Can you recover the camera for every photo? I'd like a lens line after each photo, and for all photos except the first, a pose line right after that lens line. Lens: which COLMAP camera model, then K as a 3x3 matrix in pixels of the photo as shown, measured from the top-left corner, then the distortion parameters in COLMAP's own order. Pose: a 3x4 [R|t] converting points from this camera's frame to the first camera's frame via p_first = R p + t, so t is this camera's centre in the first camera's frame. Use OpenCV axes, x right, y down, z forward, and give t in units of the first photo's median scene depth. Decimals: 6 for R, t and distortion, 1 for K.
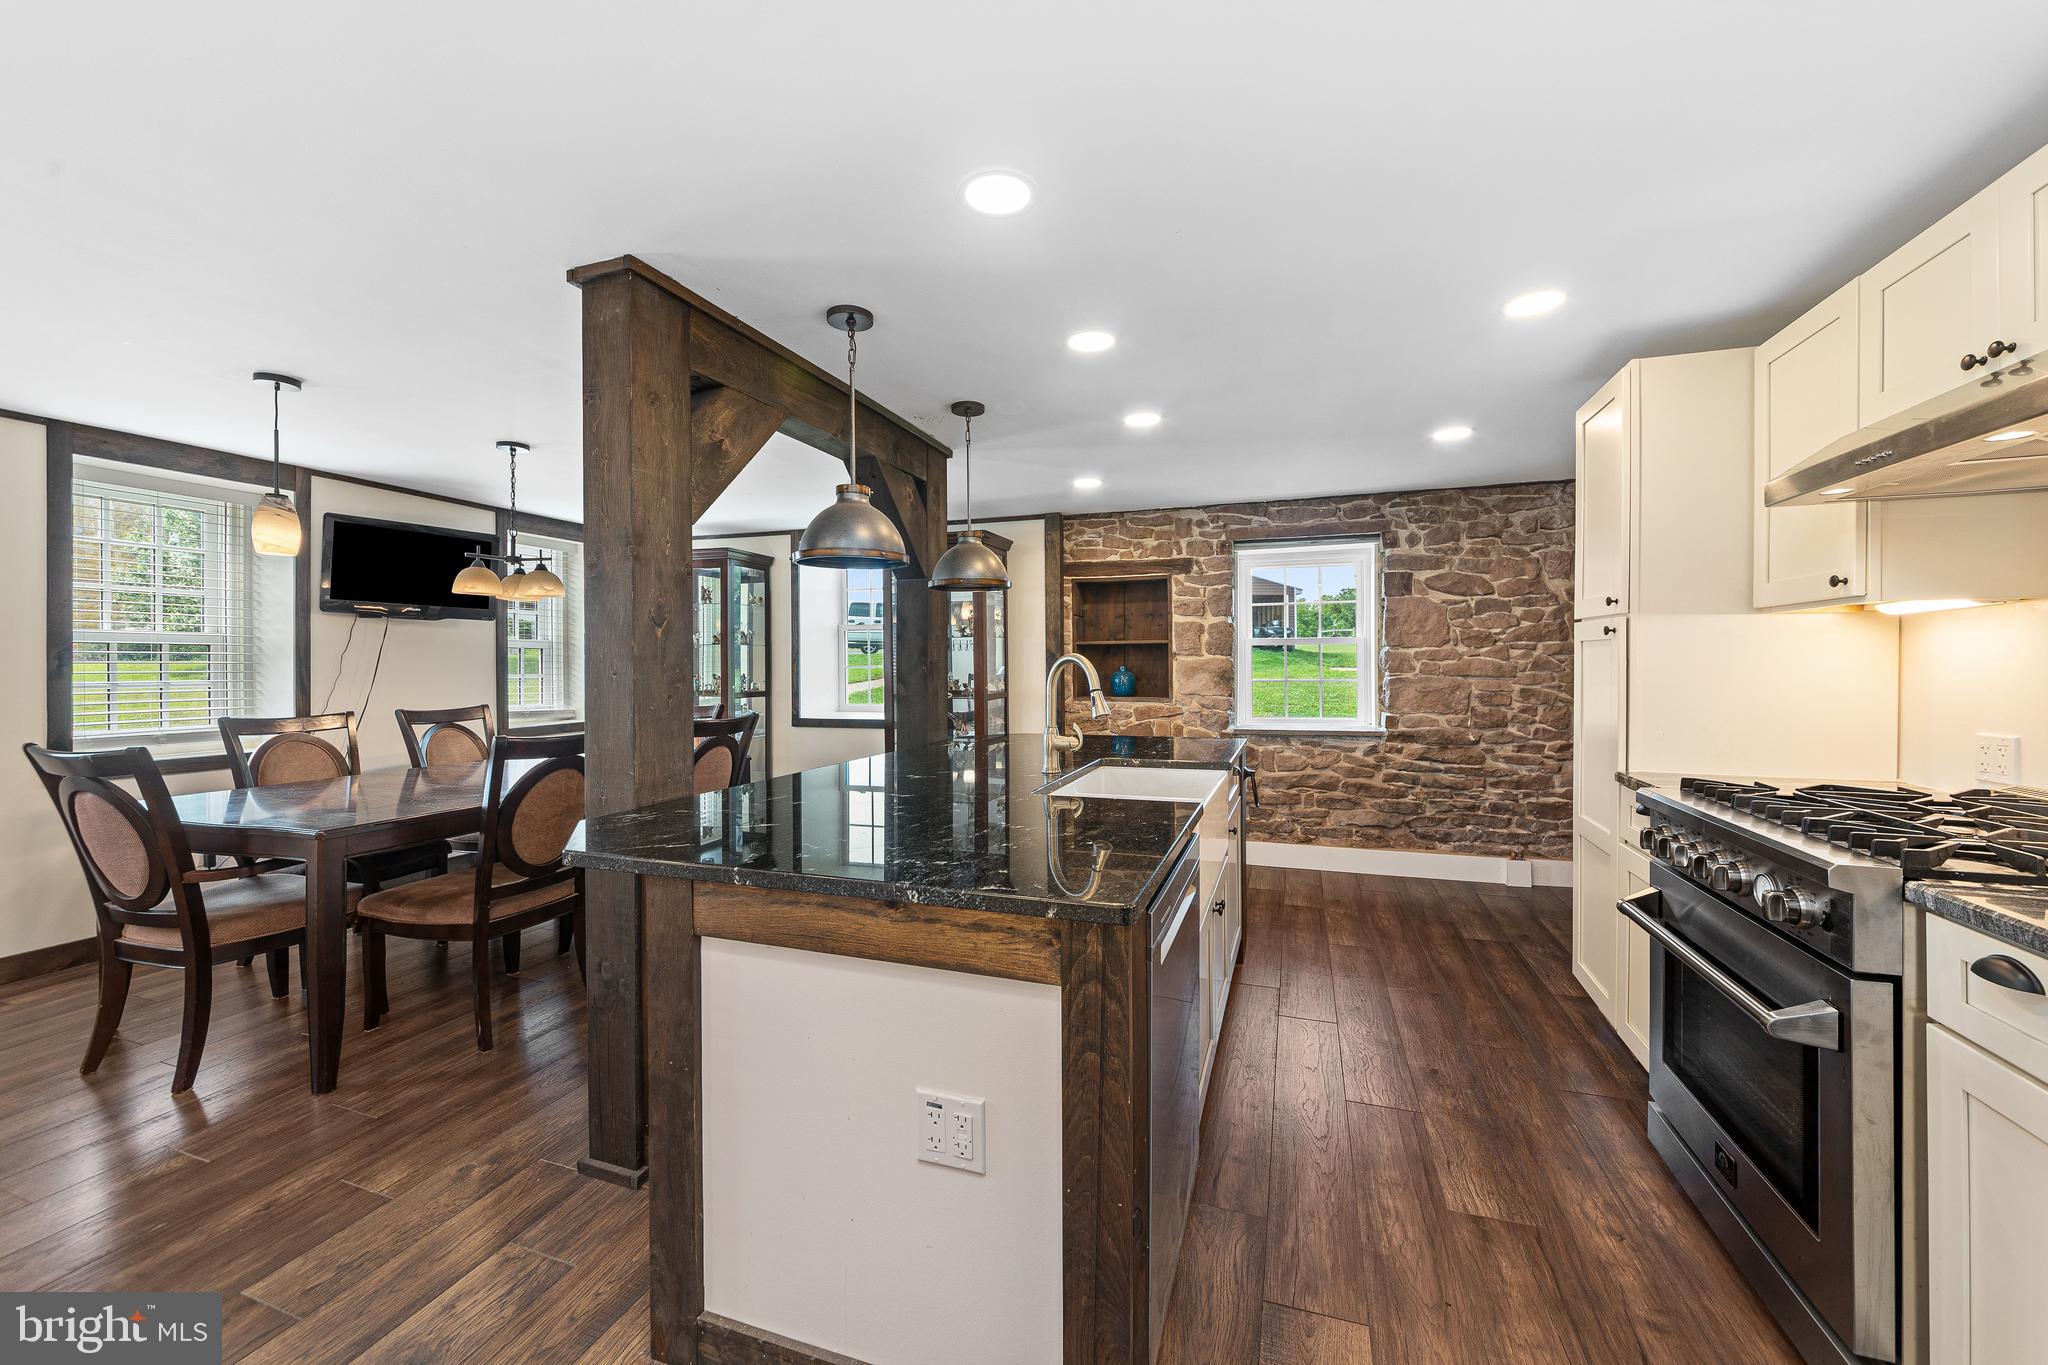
lens RADIAL K [[786.6, 0, 1016.2], [0, 786.6, 669.2], [0, 0, 1]] dist [0.001300, -0.000438]
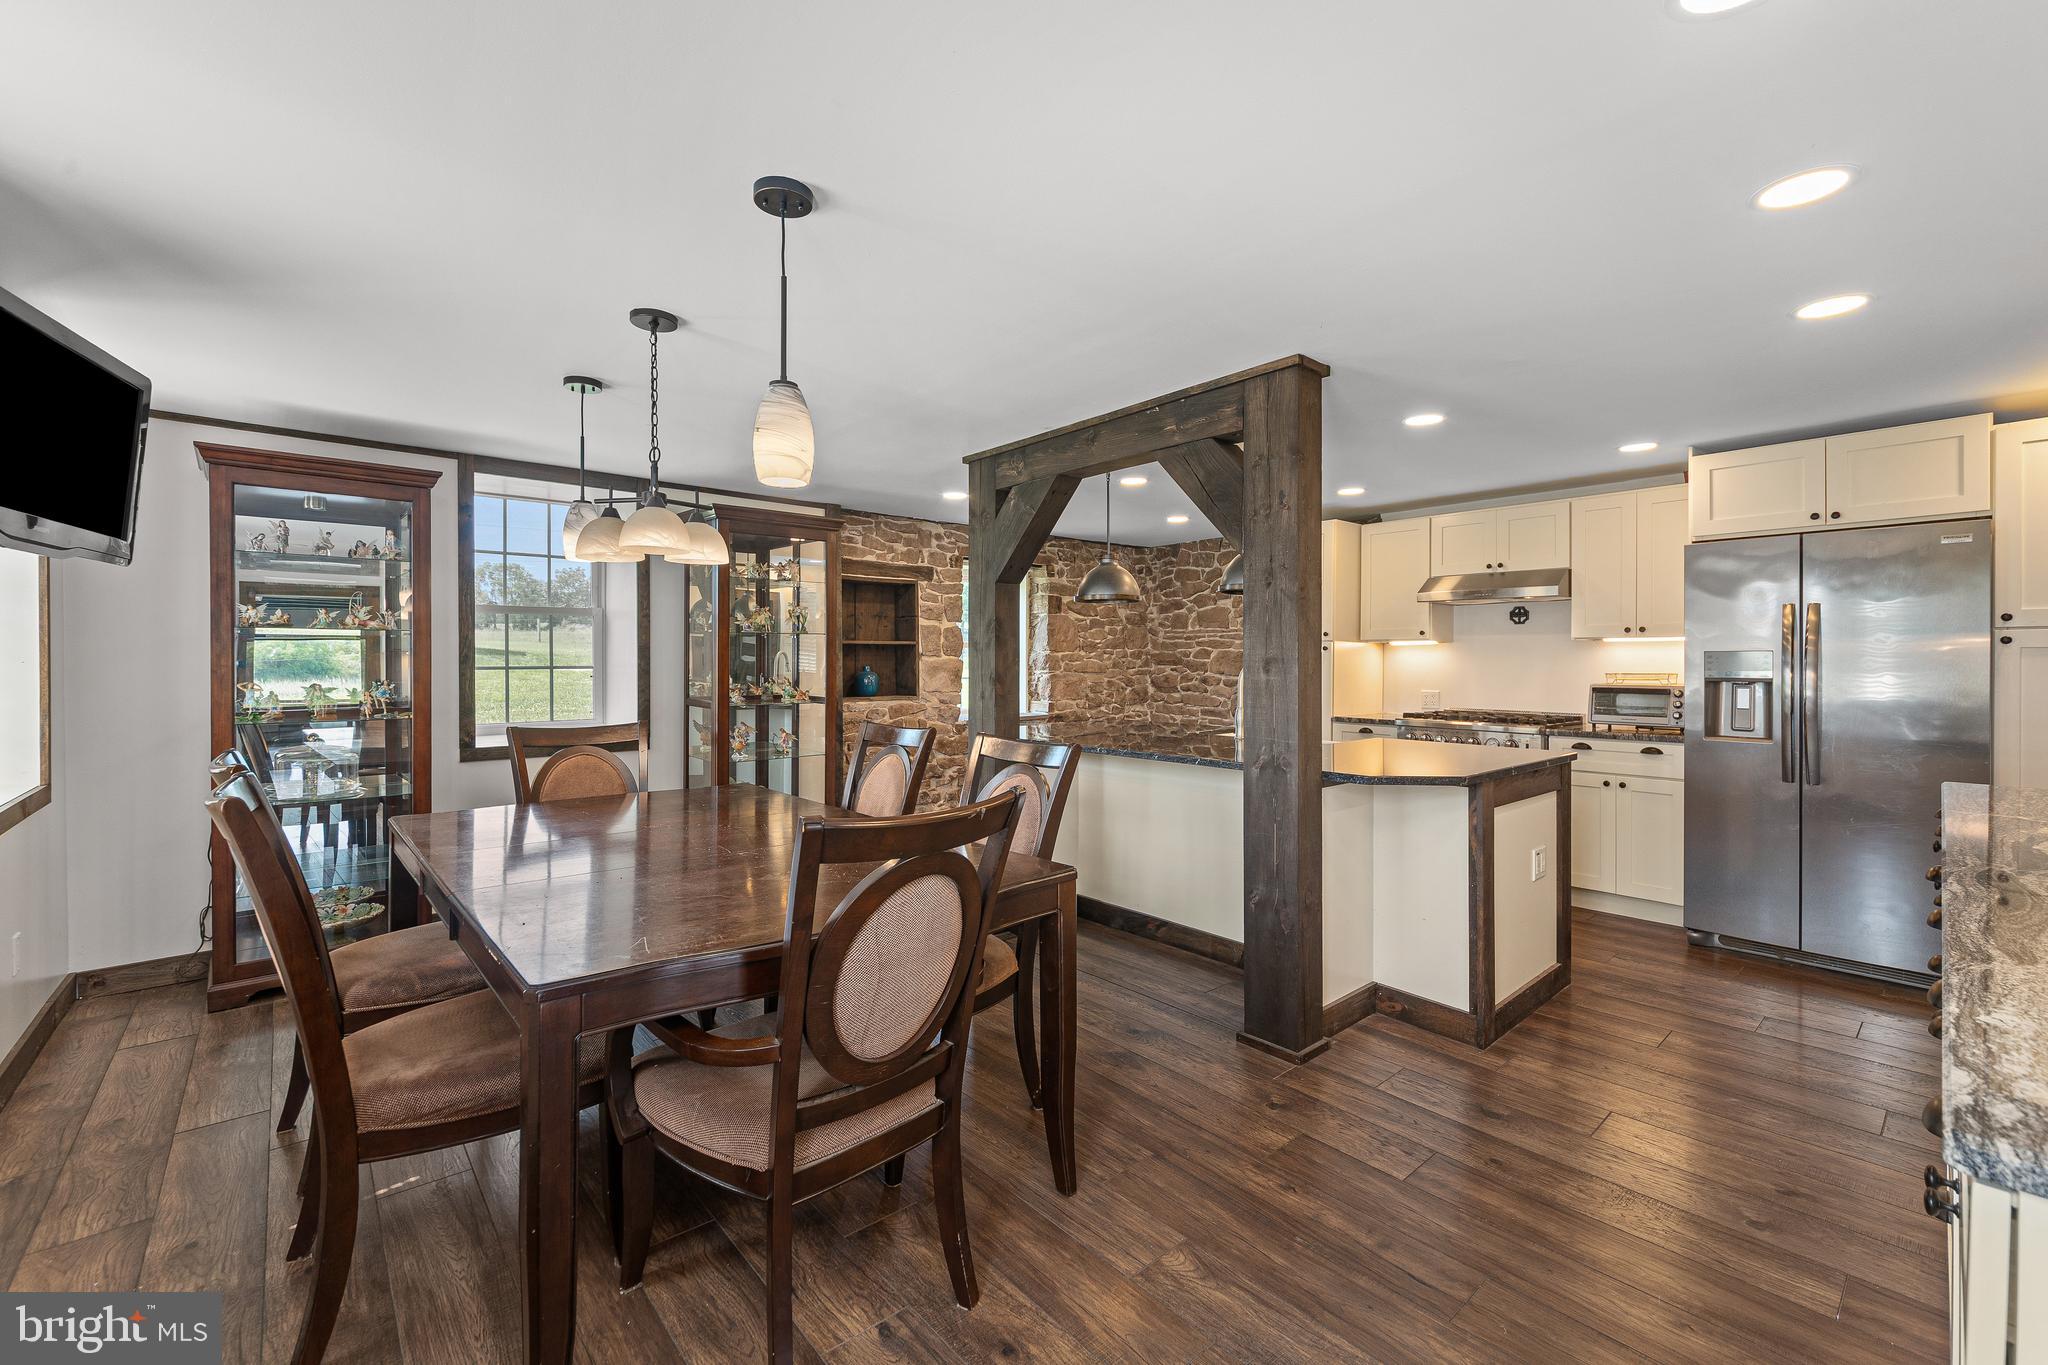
lens RADIAL K [[884.5, 0, 1072.1], [0, 884.5, 662.9], [0, 0, 1]] dist [-0.003398, -0.001473]
pose [[0.453940, 0.000612, 0.891032, -0.792846], [0.004024, 0.999988, -0.002737, -0.003886], [-0.891023, 0.004828, 0.453932, 0.269442]]
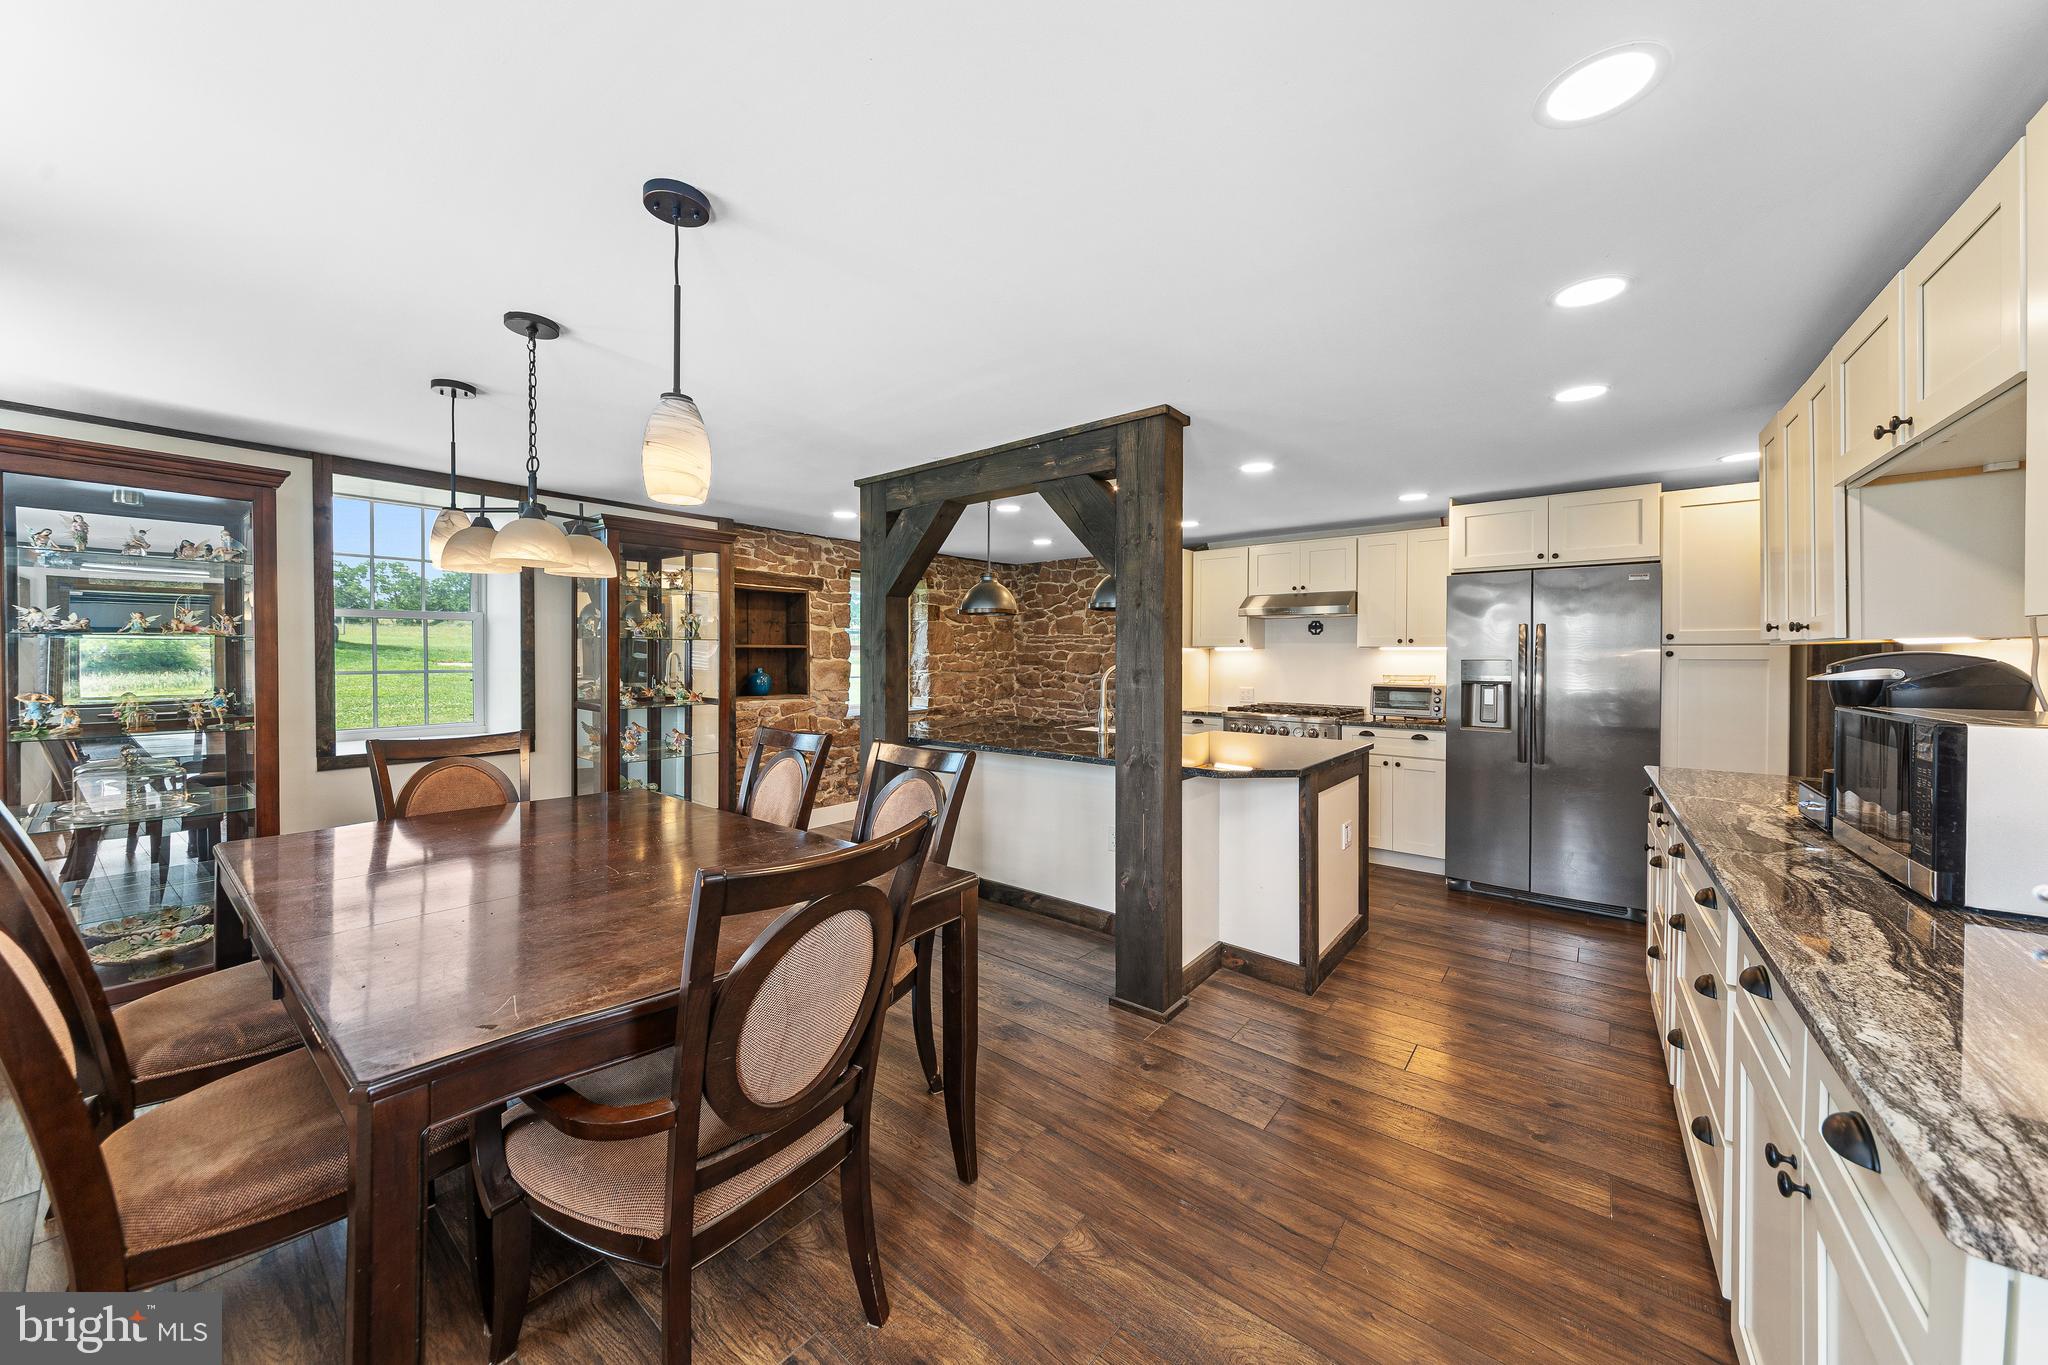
lens RADIAL K [[731.7, 0, 1078.8], [0, 731.7, 663.3], [0, 0, 1]] dist [-0.006483, 0.002023]
pose [[0.279075, -0.006978, 0.960244, -0.755531], [0.003378, 0.999975, 0.006285, -0.016315], [-0.960263, 0.001490, 0.279092, 0.307570]]
